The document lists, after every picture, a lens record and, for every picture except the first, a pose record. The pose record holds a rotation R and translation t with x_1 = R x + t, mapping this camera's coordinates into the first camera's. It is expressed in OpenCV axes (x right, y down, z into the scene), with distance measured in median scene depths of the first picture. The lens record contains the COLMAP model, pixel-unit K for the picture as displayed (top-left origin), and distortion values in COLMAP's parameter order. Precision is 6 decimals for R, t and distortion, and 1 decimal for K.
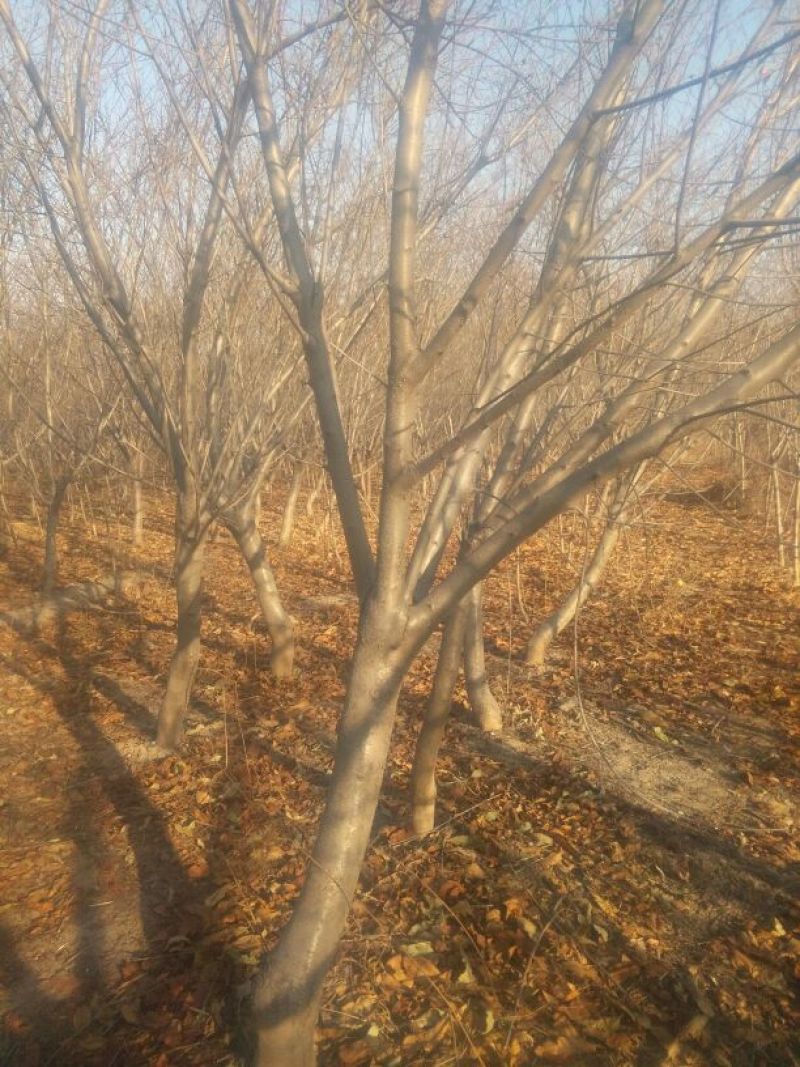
lens RADIAL K [[869.5, 0, 404.0], [0, 869.5, 531.1], [0, 0, 1]] dist [0.061842, -0.077249]
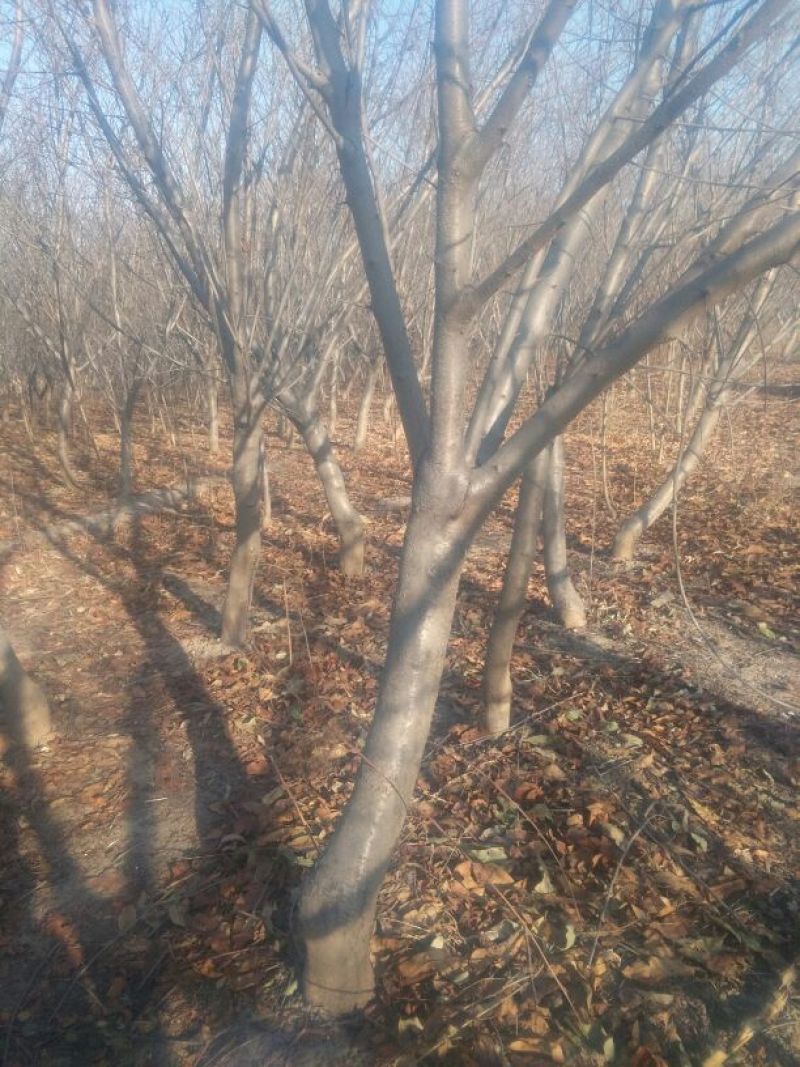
lens RADIAL K [[869.5, 0, 398.6], [0, 869.5, 540.9], [0, 0, 1]] dist [0.061842, -0.077249]
pose [[0.994634, -0.013276, -0.102603, 0.015591], [0.024605, 0.993632, 0.109953, 0.044070], [0.100490, -0.111887, 0.988627, 0.110967]]
